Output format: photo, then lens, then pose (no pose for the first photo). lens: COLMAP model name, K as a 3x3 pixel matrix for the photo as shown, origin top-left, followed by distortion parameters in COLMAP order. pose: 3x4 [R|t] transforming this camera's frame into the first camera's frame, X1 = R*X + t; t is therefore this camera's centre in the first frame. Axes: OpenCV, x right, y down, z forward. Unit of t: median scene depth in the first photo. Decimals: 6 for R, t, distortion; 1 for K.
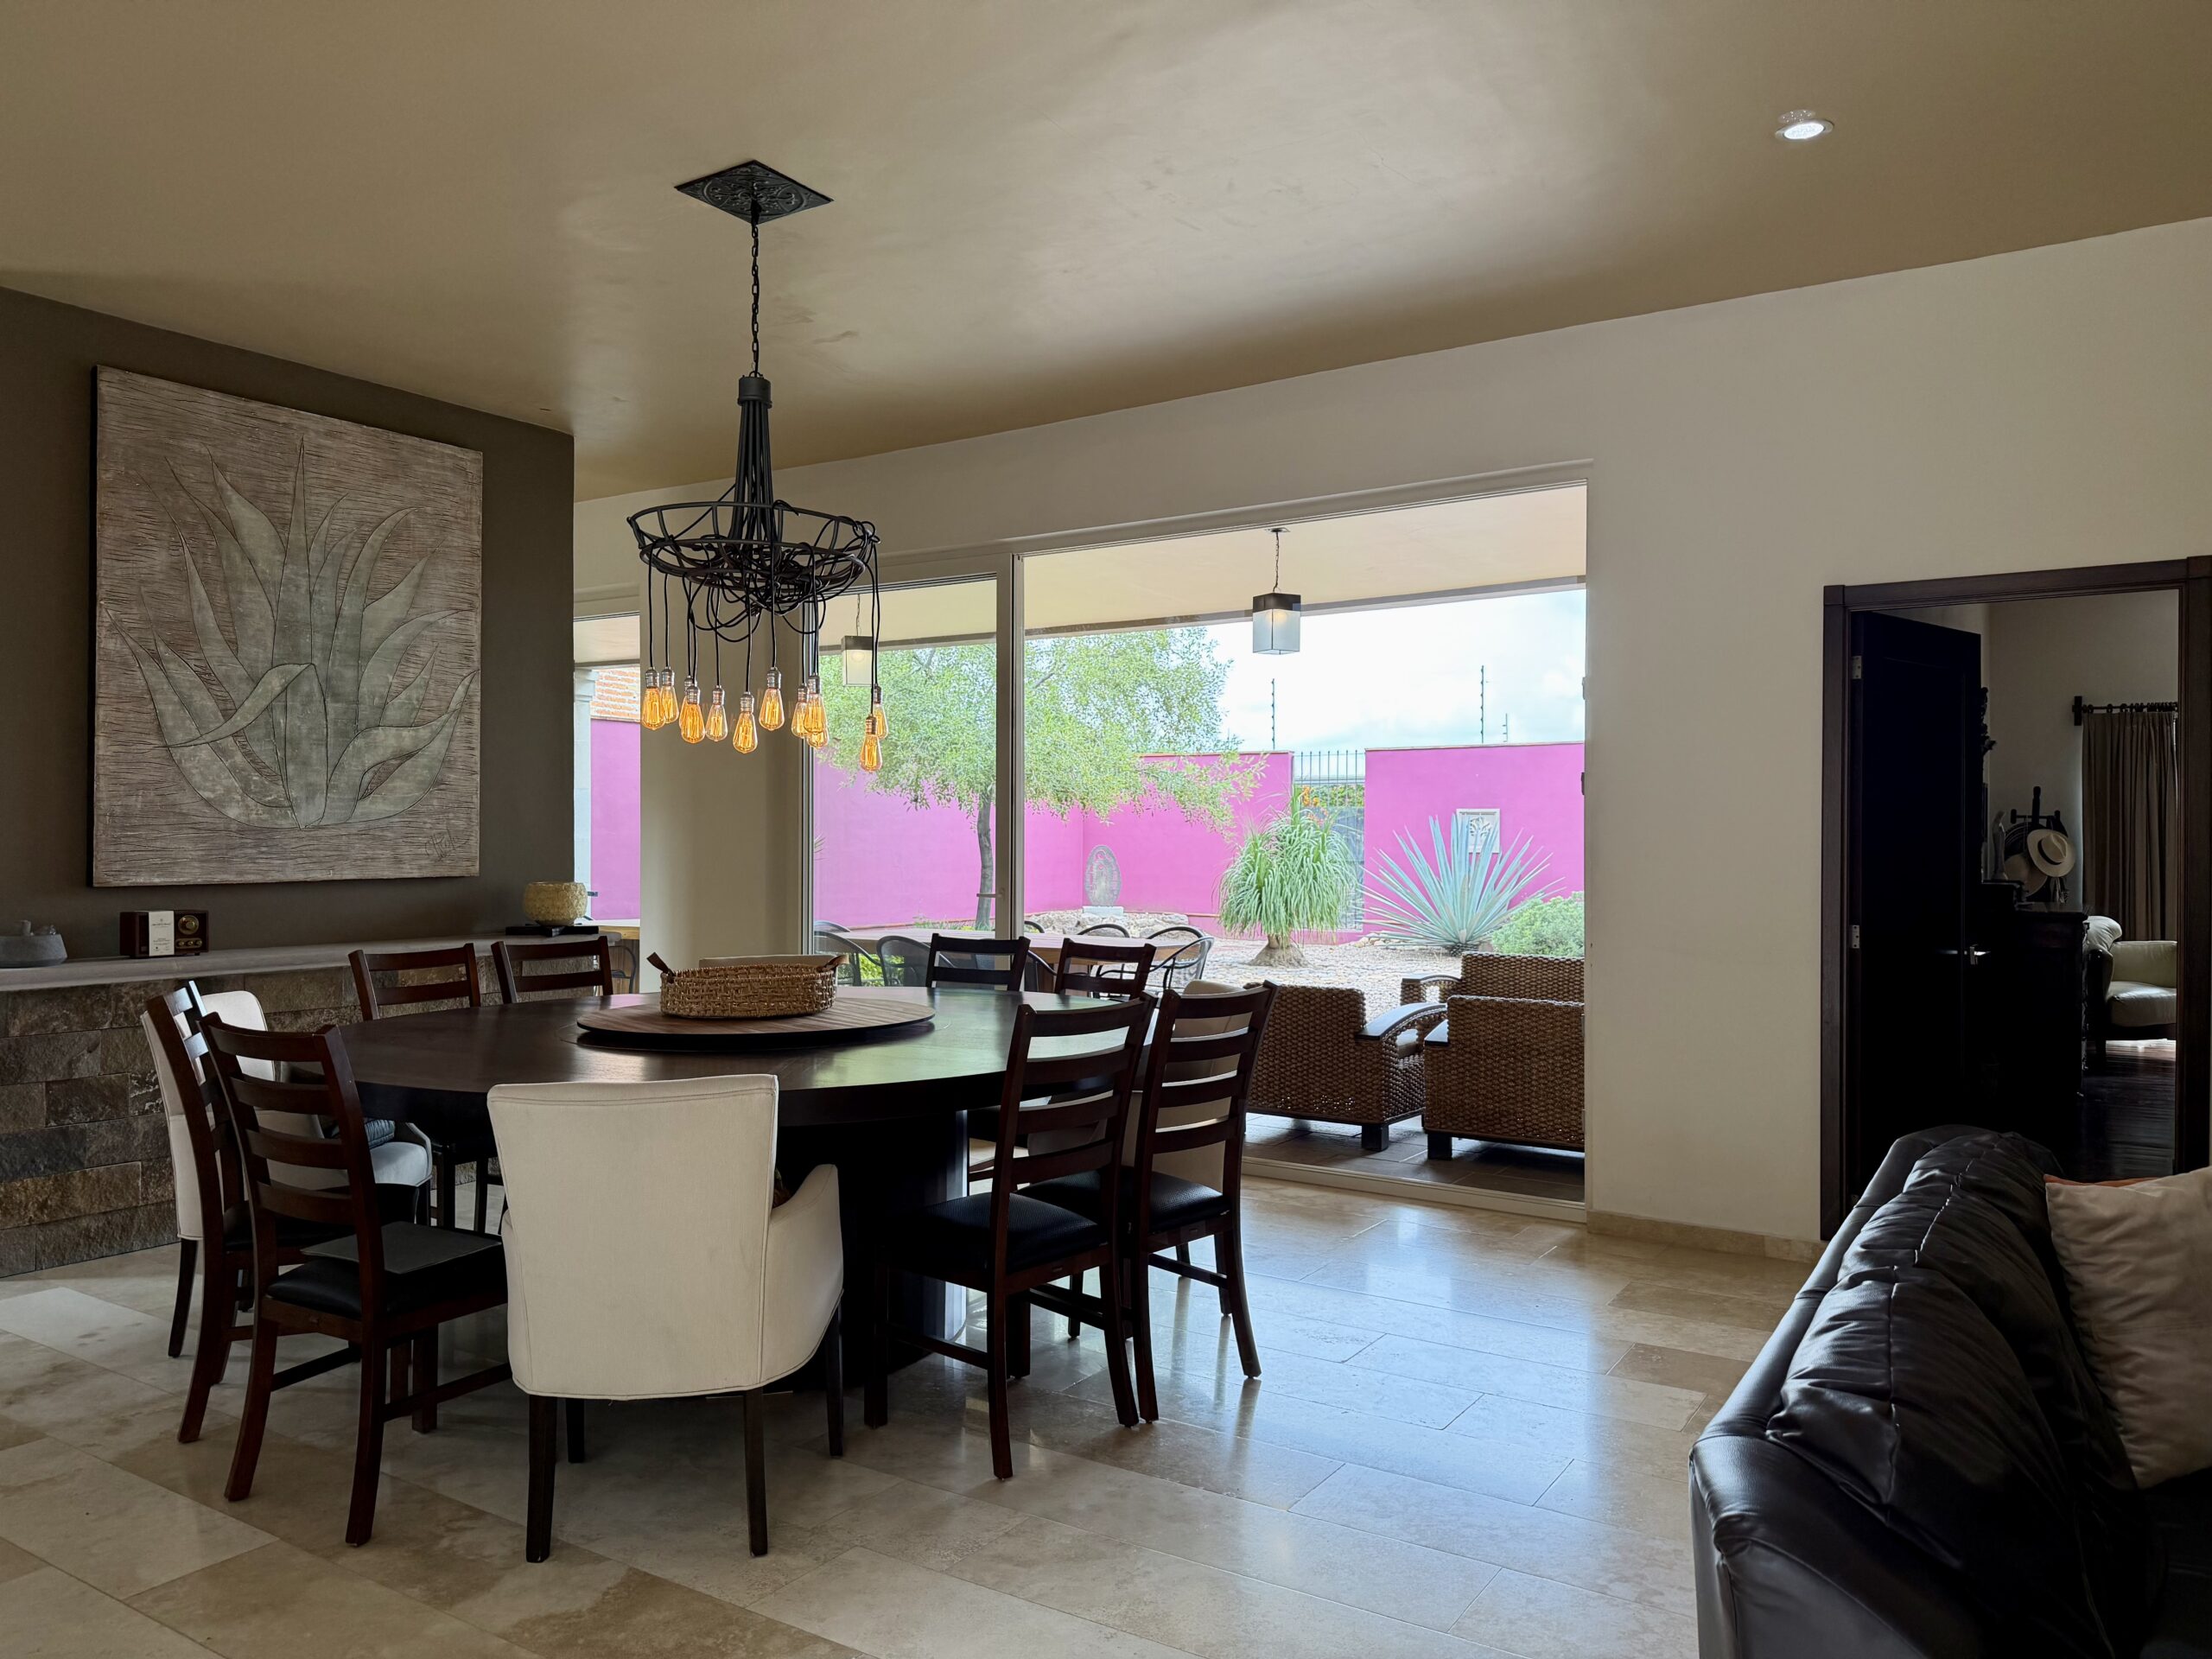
lens RADIAL K [[1529.1, 0, 1106.0], [0, 1529.1, 829.5], [0, 0, 1]] dist [0.082745, -0.127726]
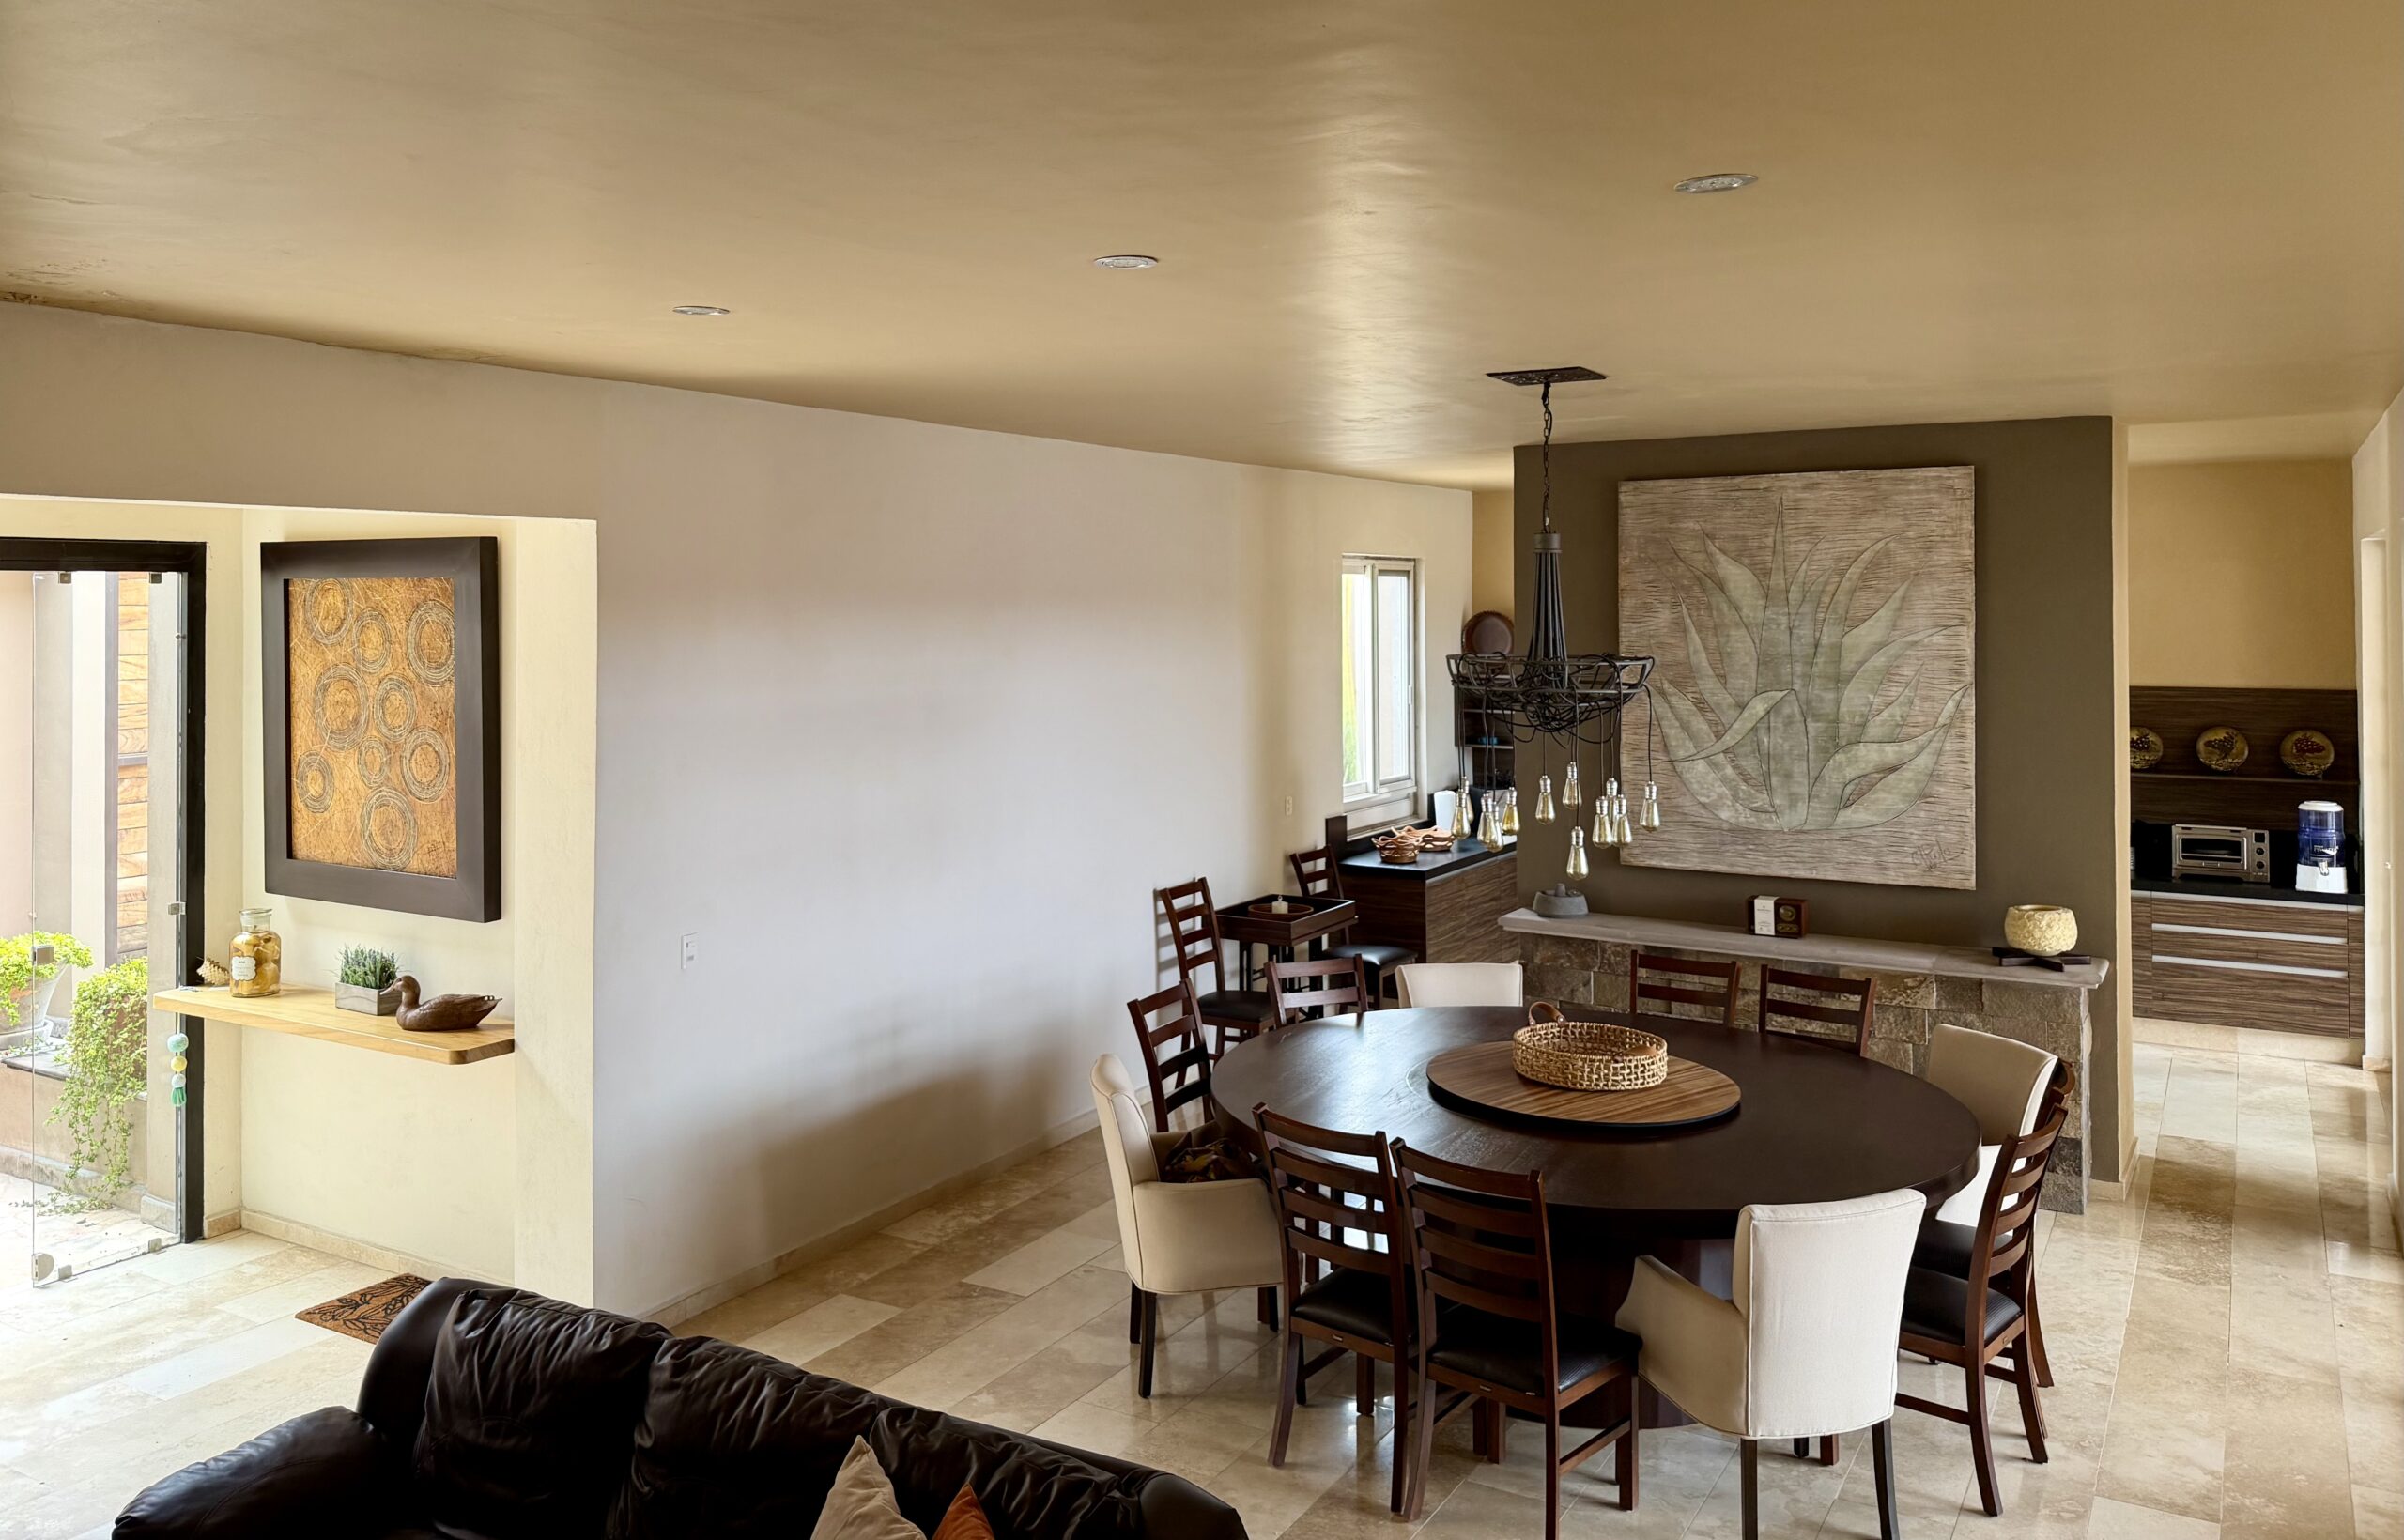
lens RADIAL K [[1842.5, 0, 1195.1], [0, 1842.5, 577.9], [0, 0, 1]] dist [0.008454, -0.000262]
pose [[0.034929, -0.012040, -0.999317, 0.841126], [-0.002620, 0.999923, -0.012139, -0.171000], [0.999386, 0.003042, 0.034894, 0.502579]]
